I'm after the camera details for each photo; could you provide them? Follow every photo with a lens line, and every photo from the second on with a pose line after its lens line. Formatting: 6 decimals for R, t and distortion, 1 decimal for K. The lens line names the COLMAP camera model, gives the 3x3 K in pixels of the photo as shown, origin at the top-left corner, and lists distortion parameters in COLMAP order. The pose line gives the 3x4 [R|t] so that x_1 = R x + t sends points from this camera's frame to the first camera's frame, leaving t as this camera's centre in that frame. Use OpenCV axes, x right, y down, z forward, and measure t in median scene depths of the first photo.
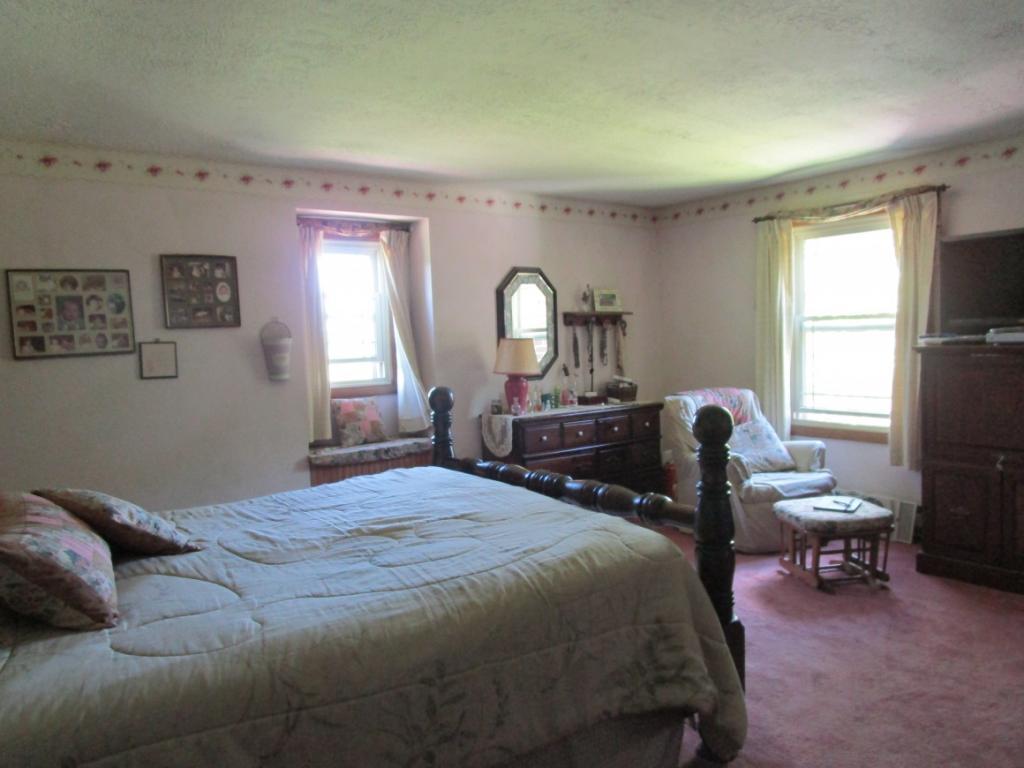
lens RADIAL K [[727.0, 0, 510.3], [0, 727.0, 380.3], [0, 0, 1]] dist [-0.000390, 0.000862]
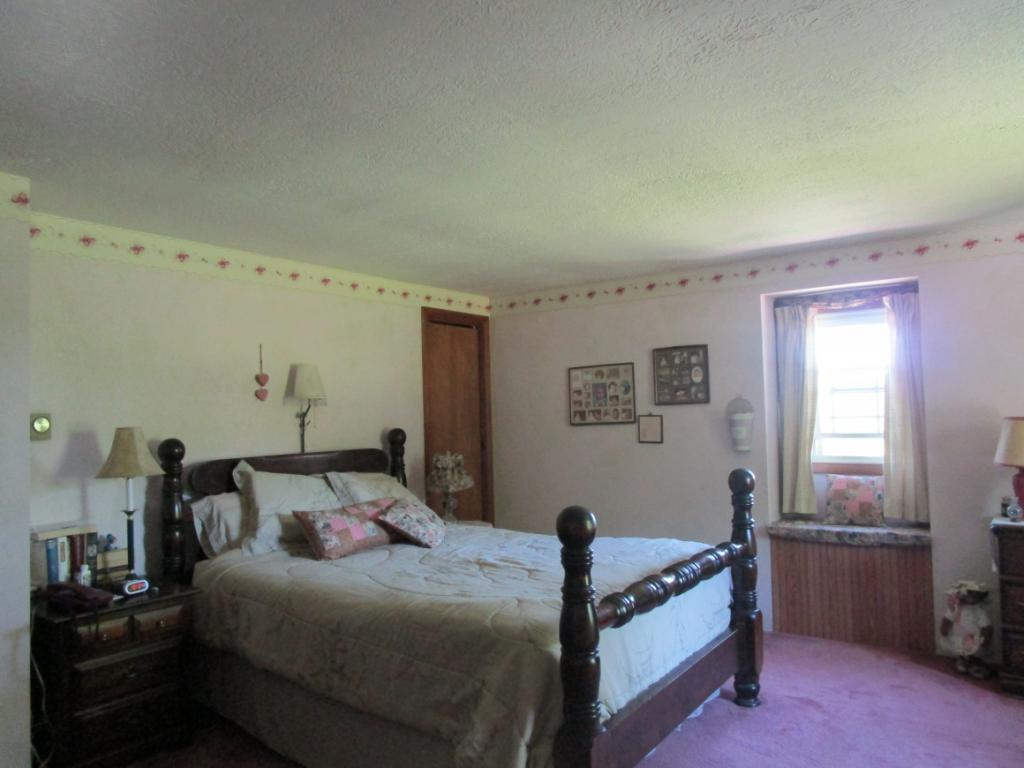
lens RADIAL K [[727.0, 0, 509.0], [0, 727.0, 390.3], [0, 0, 1]] dist [-0.000390, 0.000862]
pose [[0.326848, -0.005358, -0.945062, 0.670342], [-0.045282, 0.998747, -0.021323, -0.057535], [0.943991, 0.049763, 0.326196, 0.324249]]
